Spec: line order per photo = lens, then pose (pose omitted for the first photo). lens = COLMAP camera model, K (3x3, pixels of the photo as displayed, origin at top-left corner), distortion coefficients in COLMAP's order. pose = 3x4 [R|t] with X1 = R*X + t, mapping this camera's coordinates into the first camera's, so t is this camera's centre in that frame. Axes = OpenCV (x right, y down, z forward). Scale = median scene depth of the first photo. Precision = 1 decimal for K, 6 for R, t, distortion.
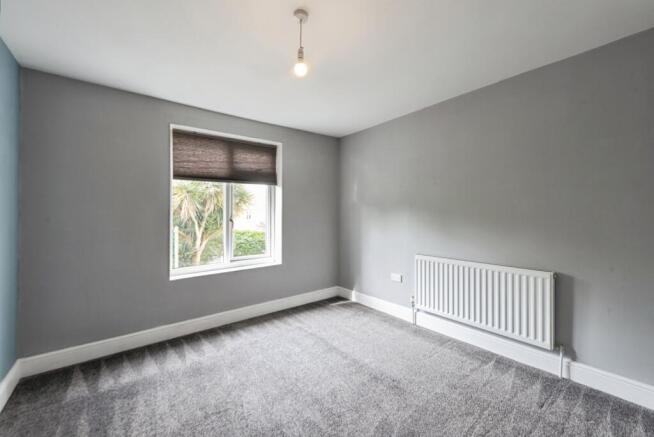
lens RADIAL K [[275.6, 0, 329.1], [0, 275.6, 214.7], [0, 0, 1]] dist [-0.001396, -0.000455]
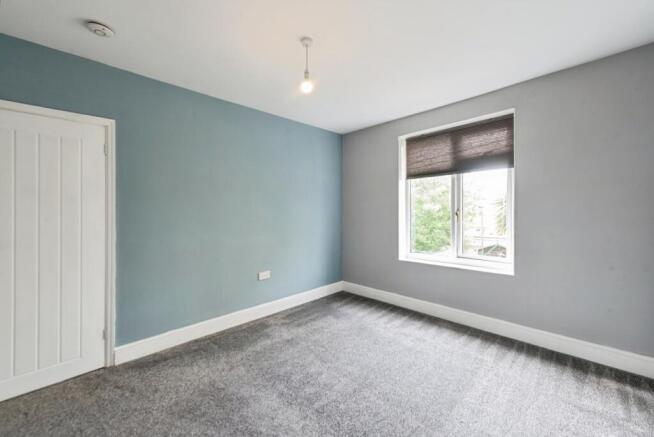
lens RADIAL K [[261.8, 0, 328.2], [0, 261.8, 208.9], [0, 0, 1]] dist [0.002395, -0.000021]
pose [[0.081400, -0.001339, -0.996681, 0.549587], [0.008929, 0.999960, -0.000614, 0.000333], [0.996641, -0.008849, 0.081409, 0.530358]]
